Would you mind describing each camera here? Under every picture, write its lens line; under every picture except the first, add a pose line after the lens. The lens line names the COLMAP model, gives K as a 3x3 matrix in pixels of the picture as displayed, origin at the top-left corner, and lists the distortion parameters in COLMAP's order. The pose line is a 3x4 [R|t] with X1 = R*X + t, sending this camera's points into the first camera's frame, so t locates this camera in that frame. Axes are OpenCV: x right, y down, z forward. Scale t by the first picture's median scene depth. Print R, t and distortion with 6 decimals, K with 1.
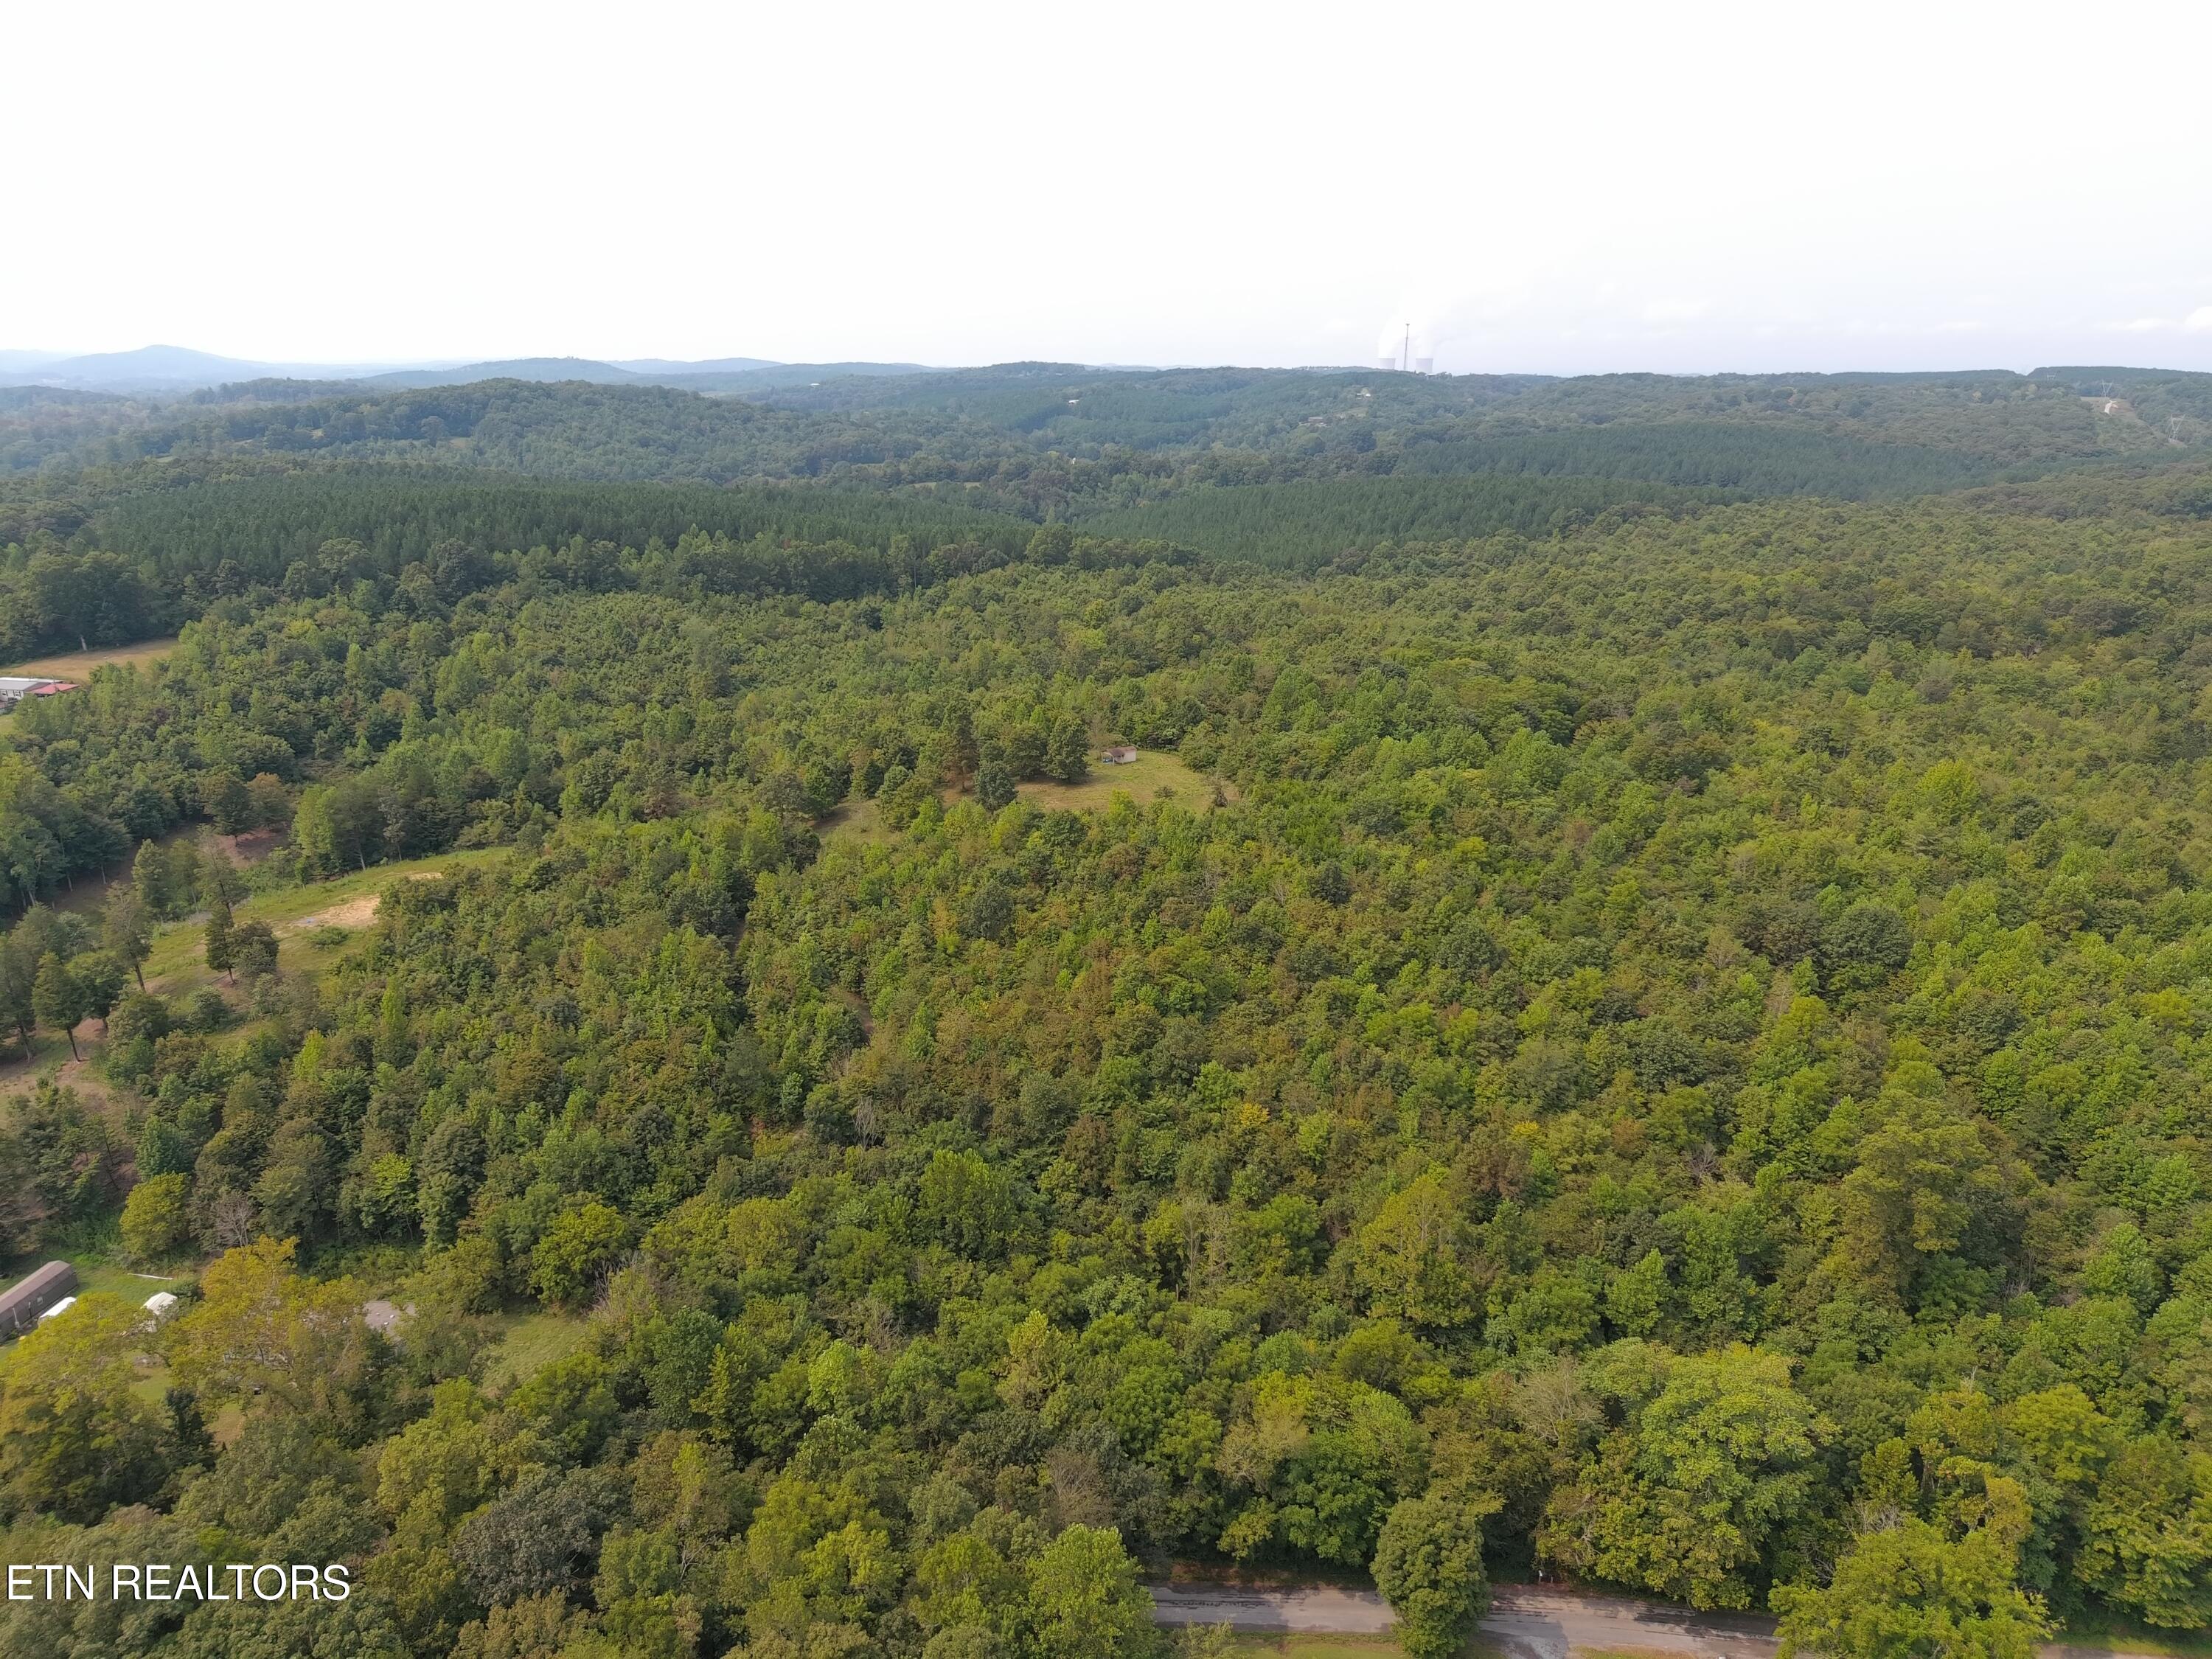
lens RADIAL K [[1508.3, 0, 1104.6], [0, 1508.3, 826.0], [0, 0, 1]] dist [0.022543, -0.021074]
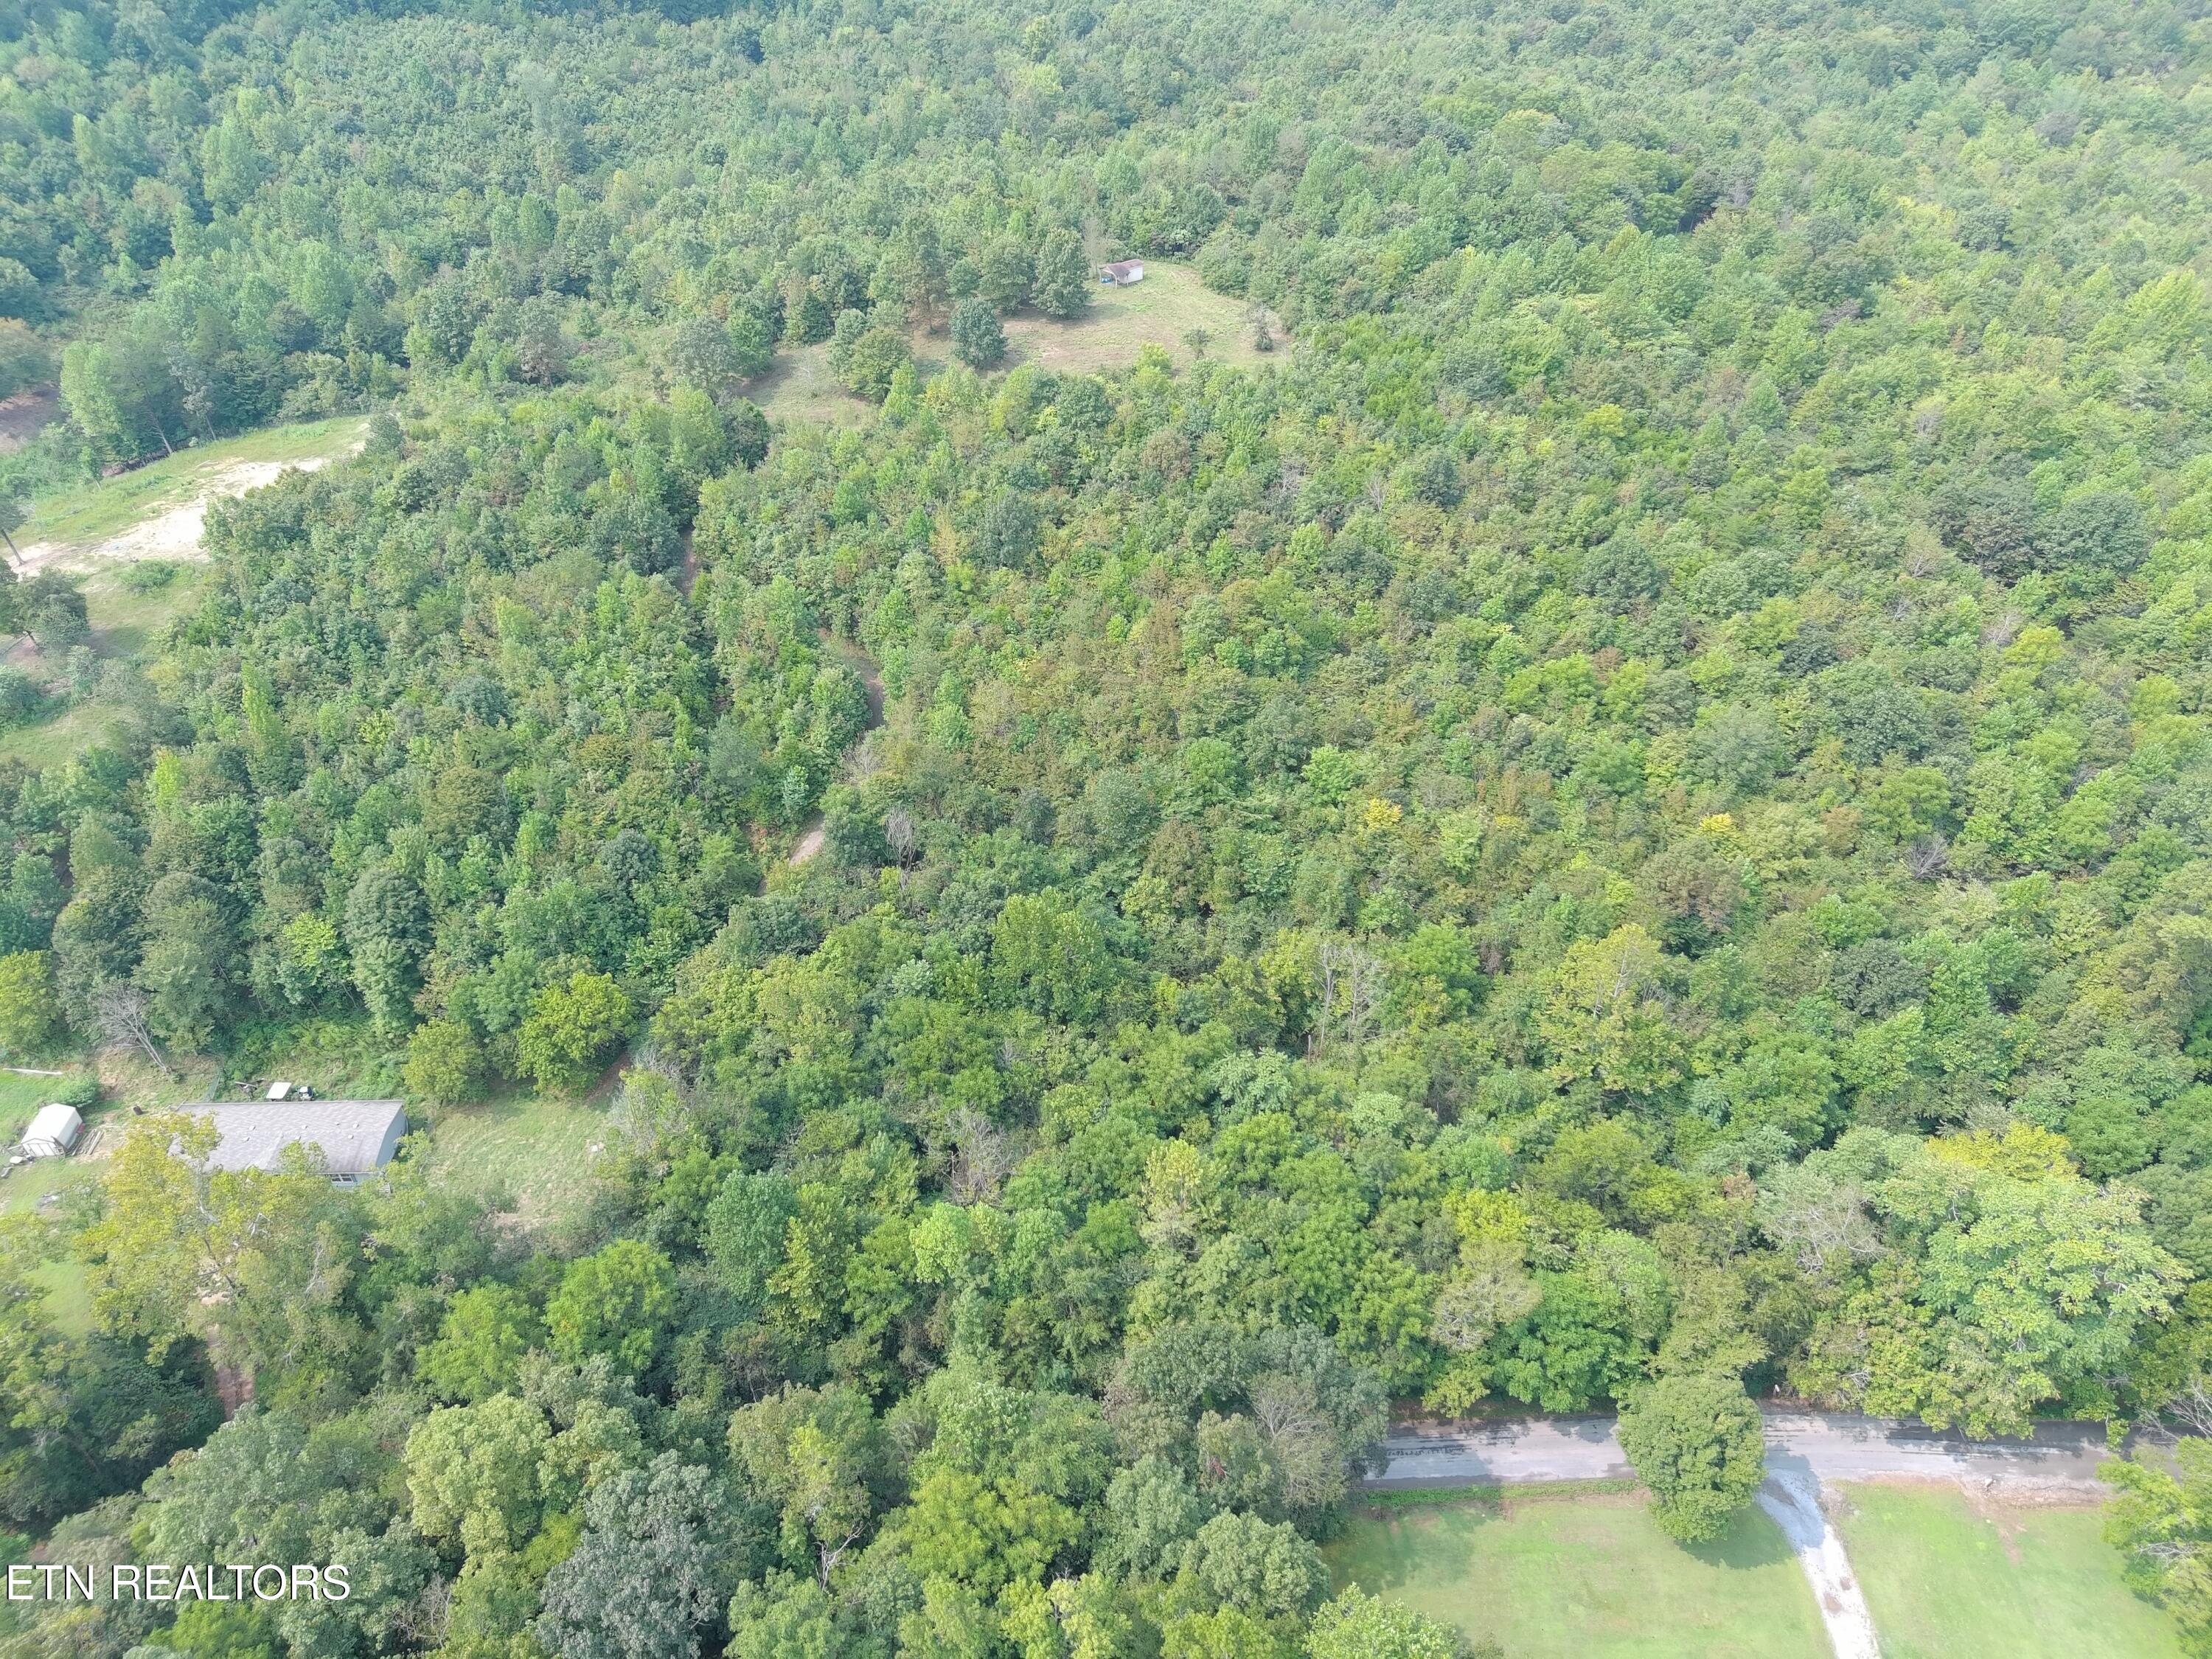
lens RADIAL K [[1506.4, 0, 1103.9], [0, 1506.4, 829.2], [0, 0, 1]] dist [0.029406, -0.029727]
pose [[0.996514, -0.054357, 0.063285, -0.083332], [0.027402, 0.929775, 0.367107, -0.084375], [-0.078795, -0.364093, 0.928023, 0.201367]]
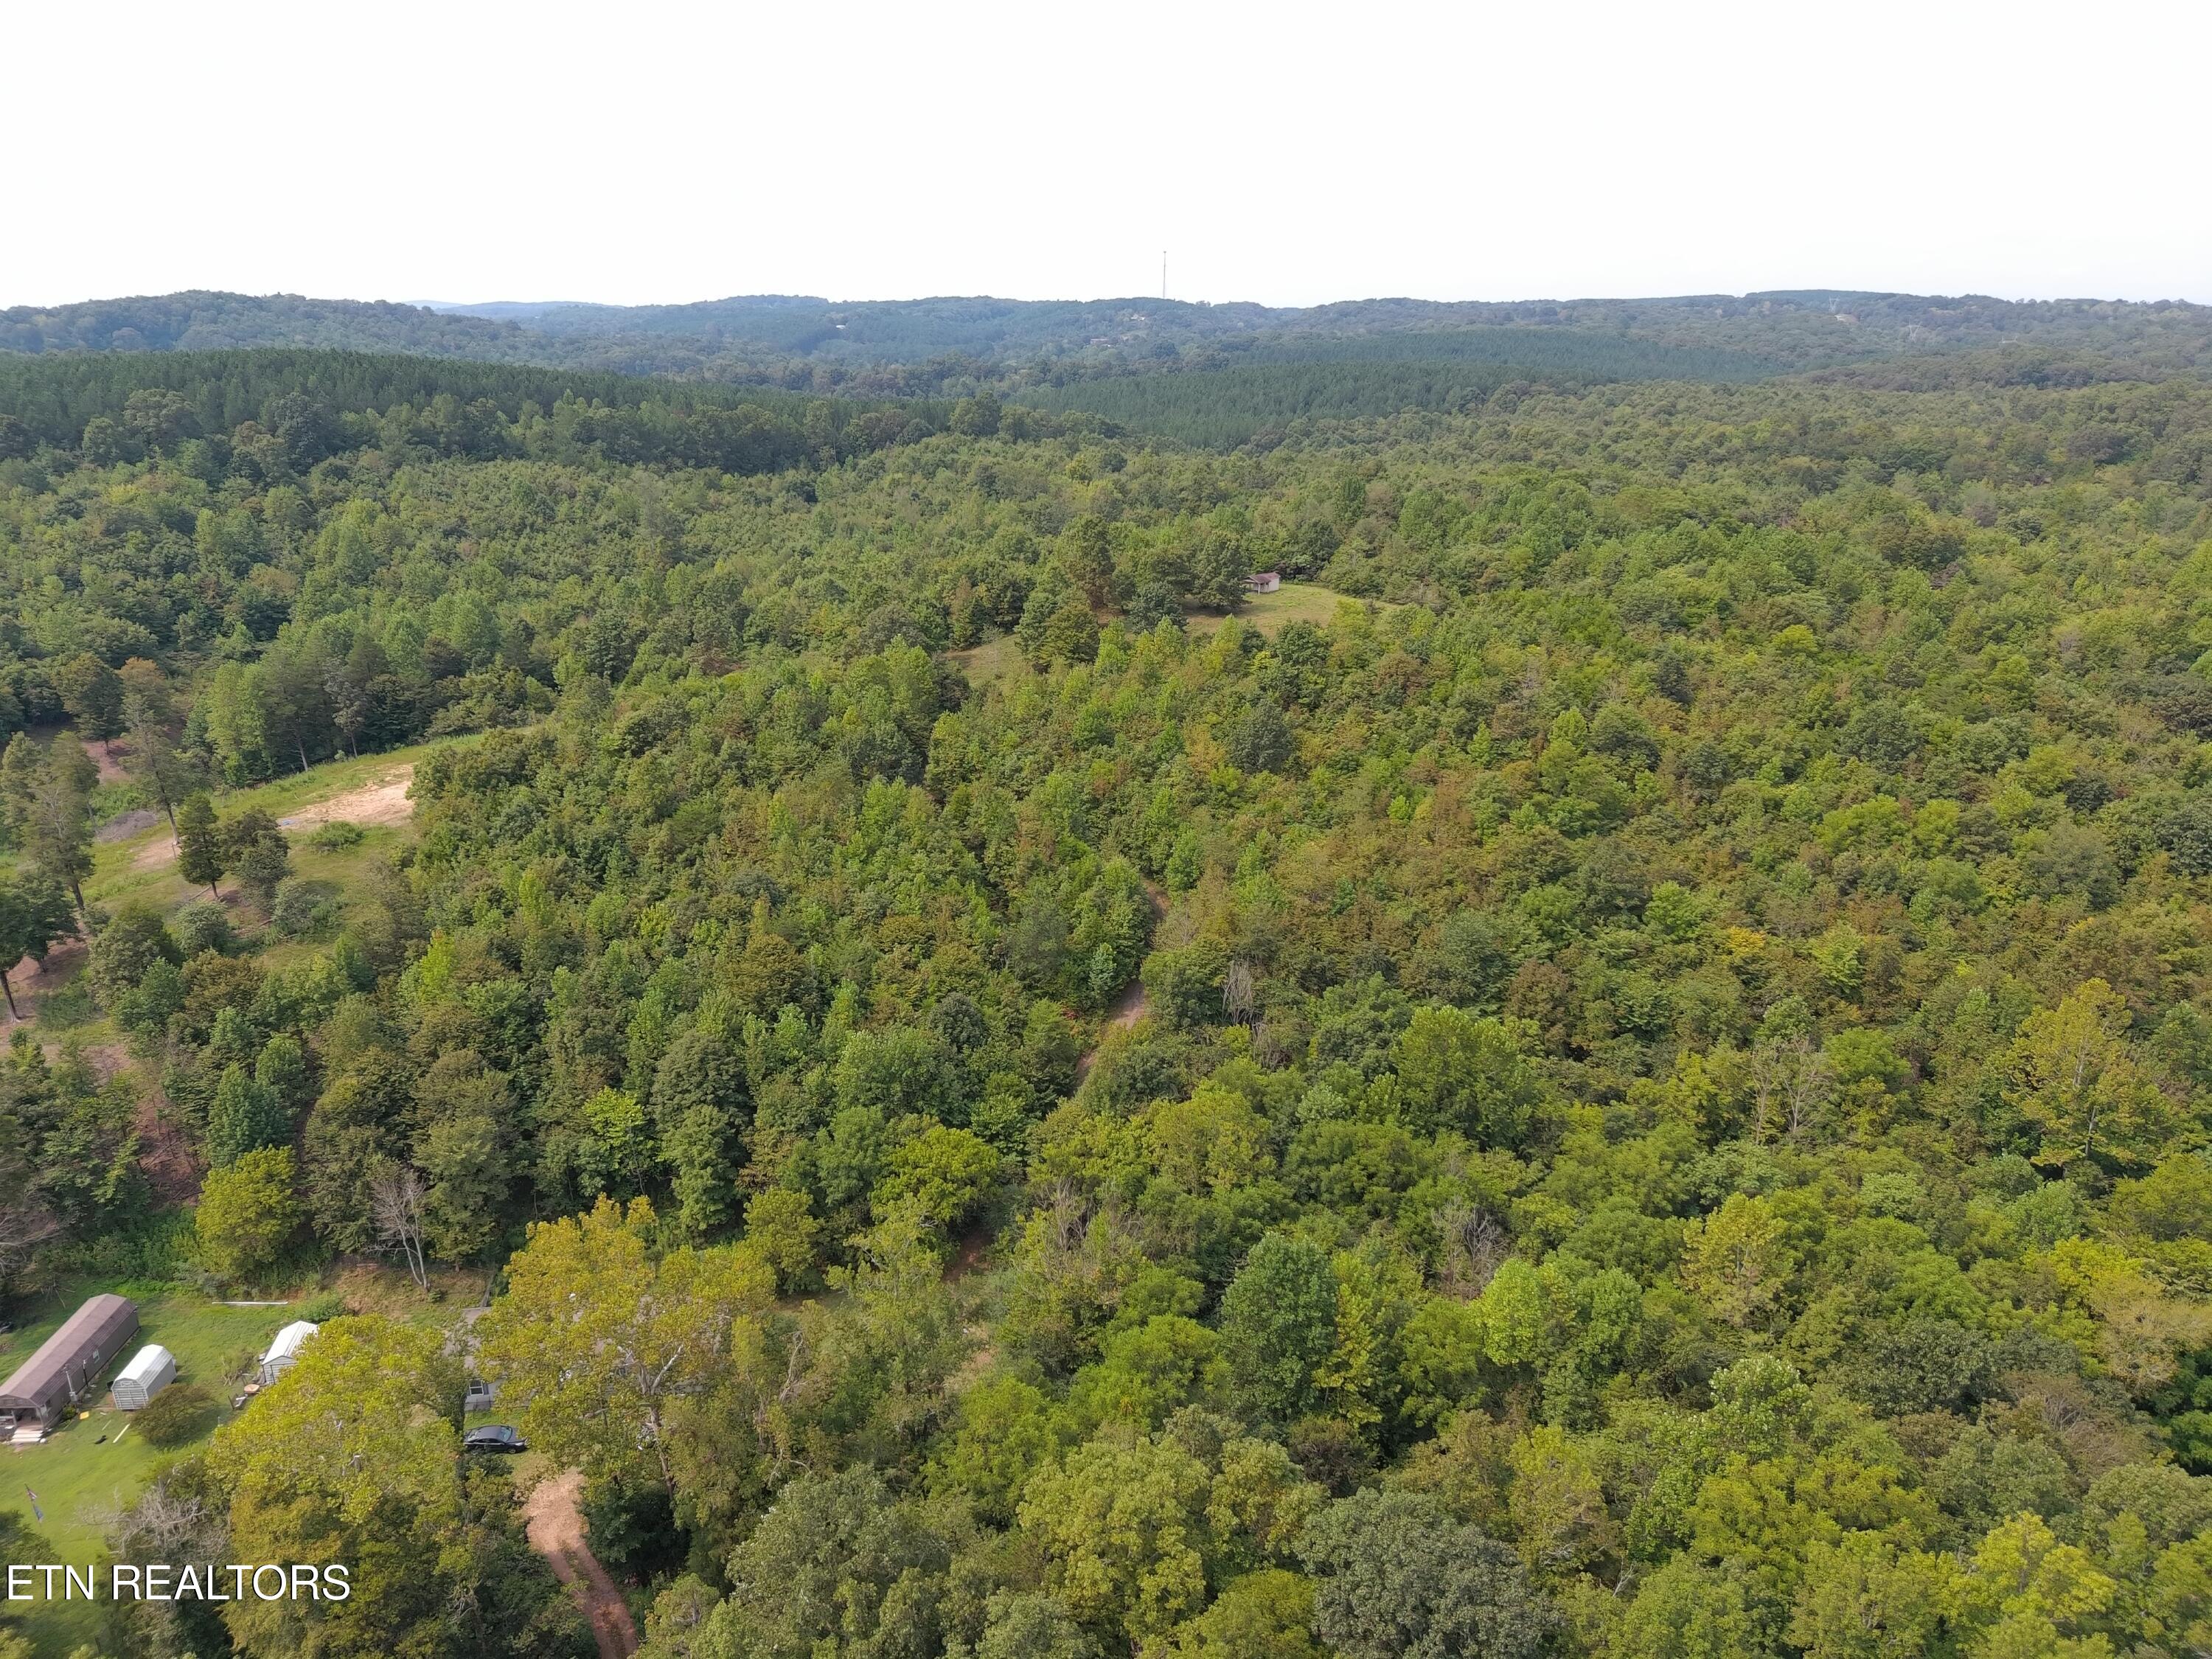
lens RADIAL K [[1506.4, 0, 1103.9], [0, 1506.4, 829.2], [0, 0, 1]] dist [0.029406, -0.029727]
pose [[0.983765, -0.061870, 0.168457, -0.288712], [0.056468, 0.997730, 0.036678, 0.068691], [-0.170344, -0.026570, 0.985026, 0.226792]]
